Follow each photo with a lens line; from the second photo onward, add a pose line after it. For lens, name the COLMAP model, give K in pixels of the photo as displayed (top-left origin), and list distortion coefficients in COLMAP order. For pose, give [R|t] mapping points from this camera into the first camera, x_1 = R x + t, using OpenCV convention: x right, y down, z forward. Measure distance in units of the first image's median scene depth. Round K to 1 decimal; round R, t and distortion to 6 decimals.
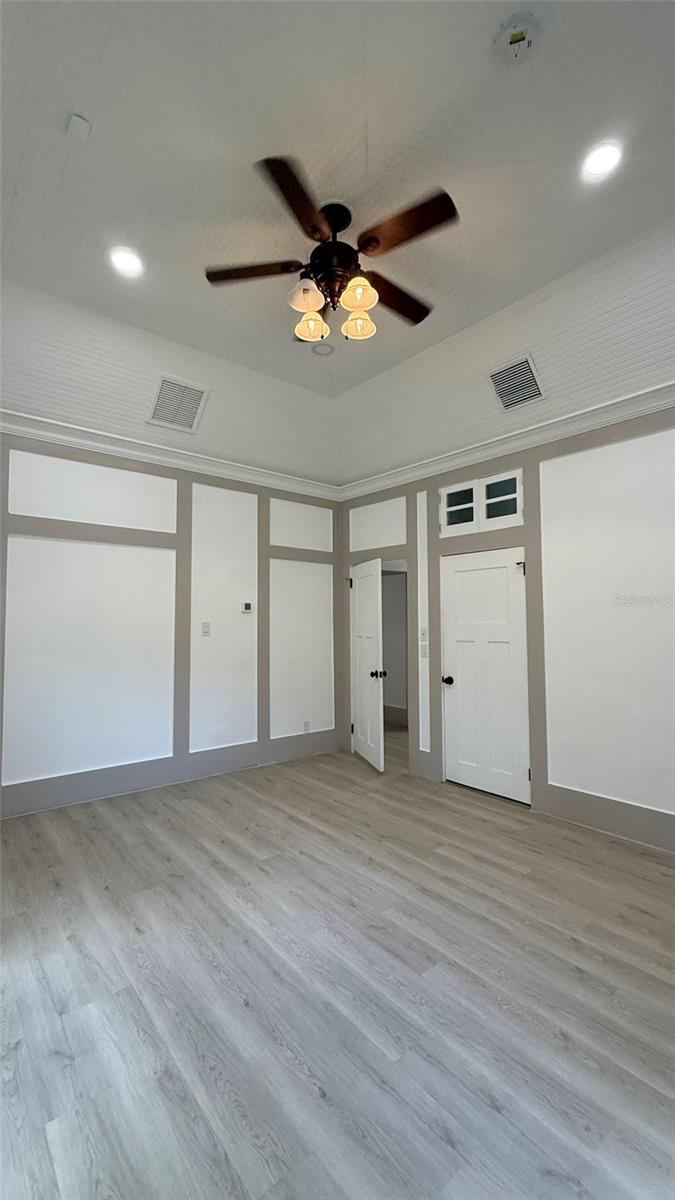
lens RADIAL K [[496.1, 0, 337.5], [0, 496.1, 600.0], [0, 0, 1]] dist [-0.001840, -0.000383]
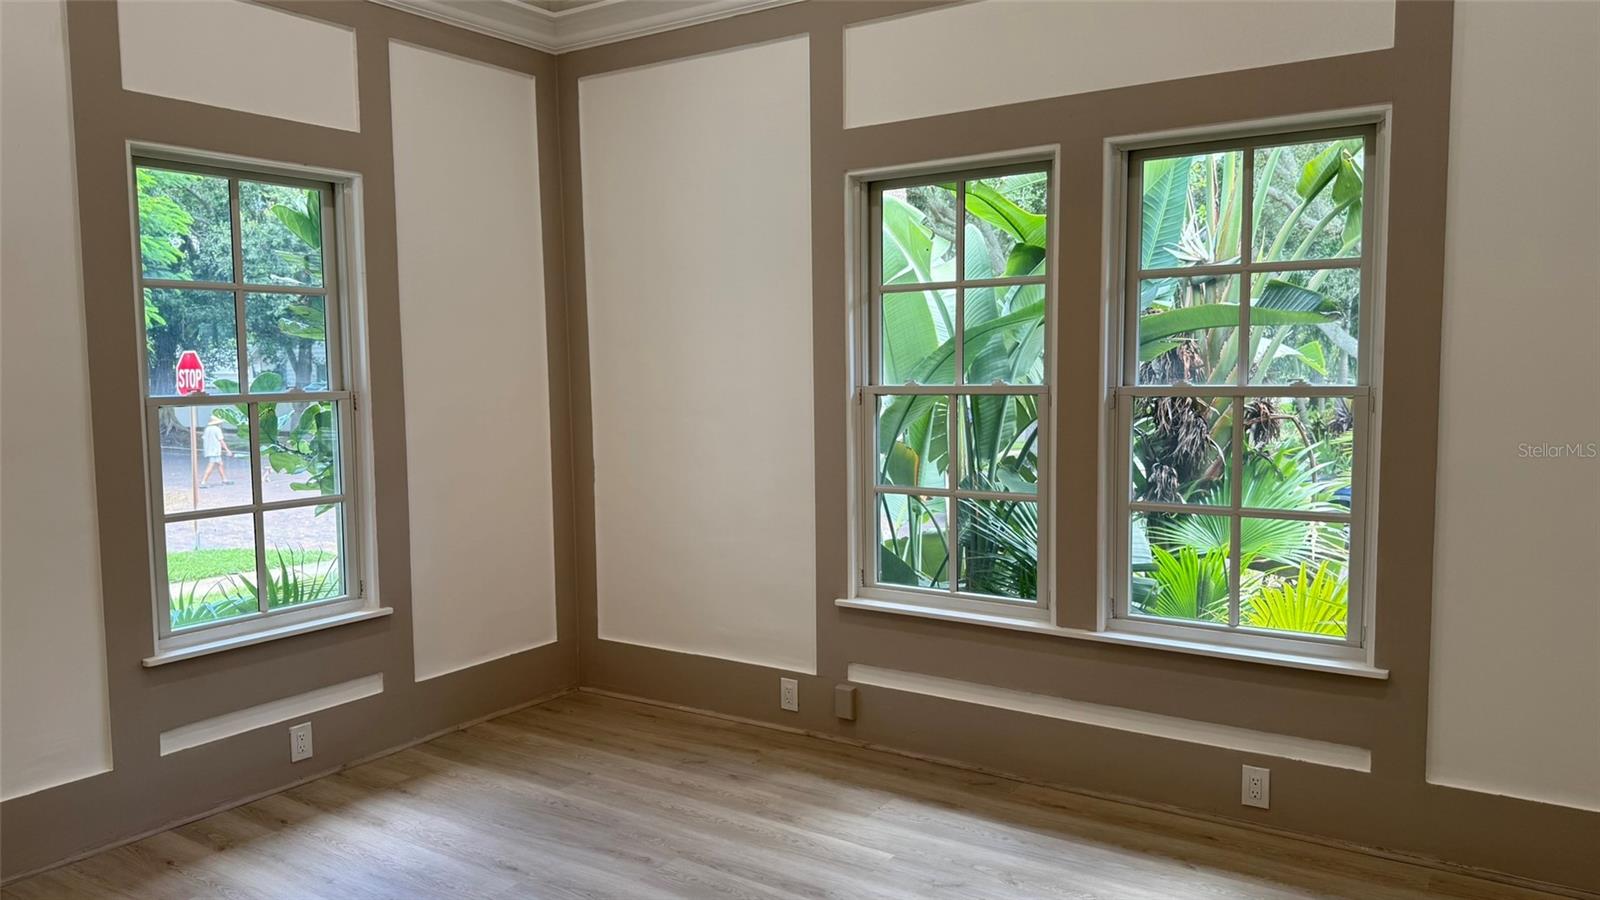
lens RADIAL K [[1125.3, 0, 799.5], [0, 1125.3, 458.7], [0, 0, 1]] dist [0.085504, -0.119008]
pose [[-0.958980, 0.036380, -0.281128, 0.115682], [0.023482, 0.998517, 0.049116, 0.040715], [0.282498, 0.040500, -0.958413, 1.451987]]
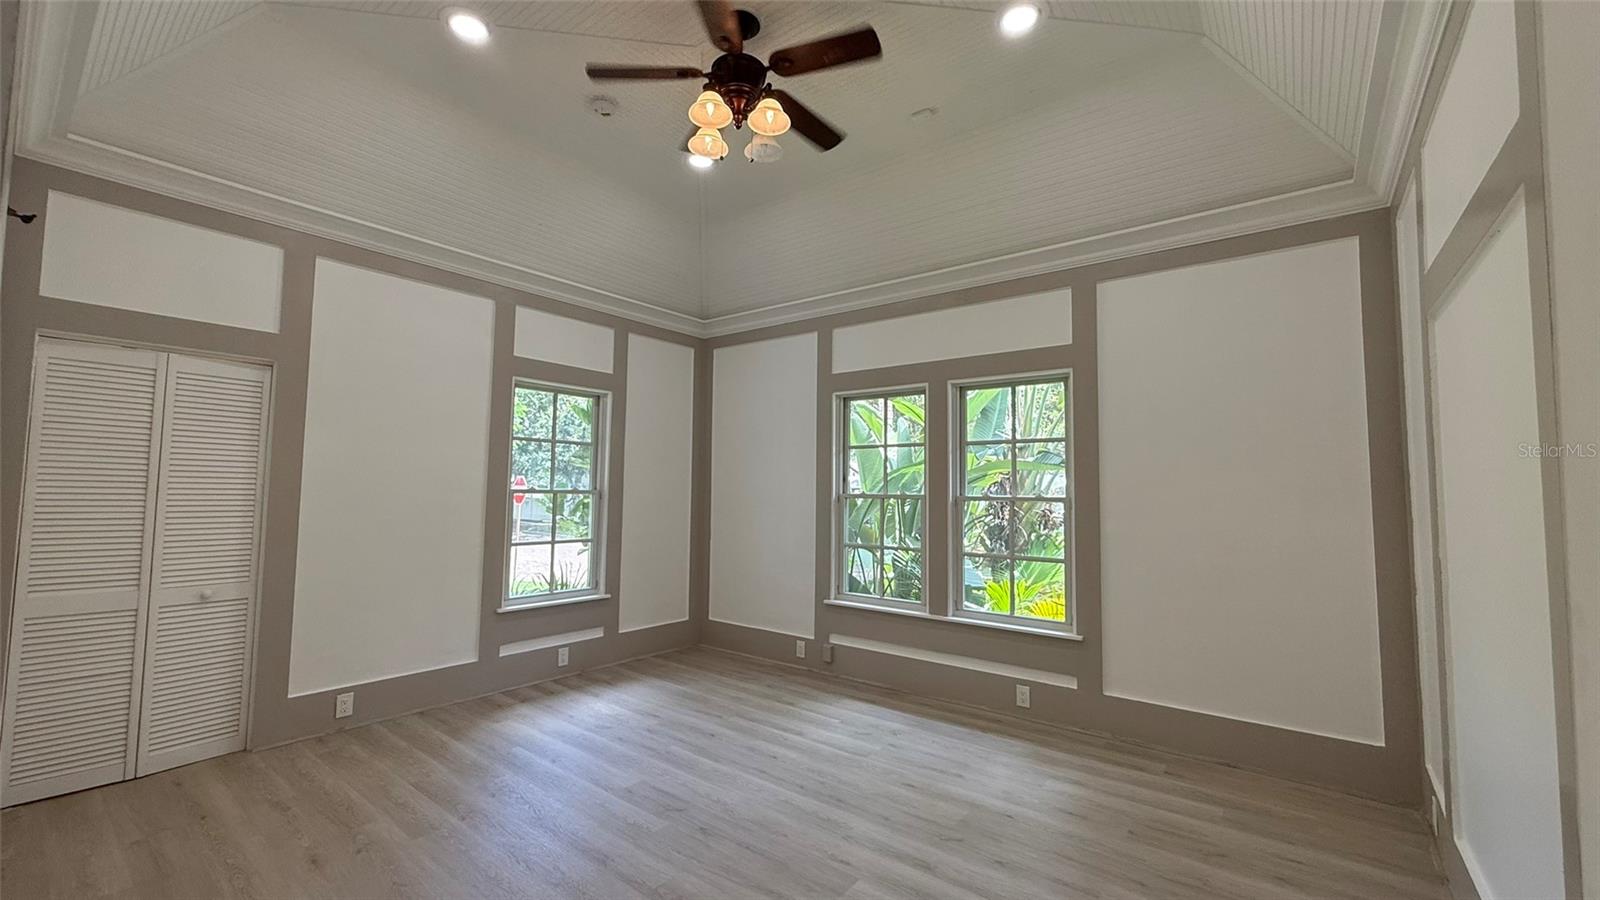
lens RADIAL K [[638.8, 0, 797.3], [0, 638.8, 451.4], [0, 0, 1]] dist [-0.000336, -0.000133]
pose [[-0.977708, -0.026732, -0.208261, 0.092253], [-0.005478, 0.994772, -0.101971, 0.079238], [0.209898, -0.098557, -0.972743, 1.698789]]
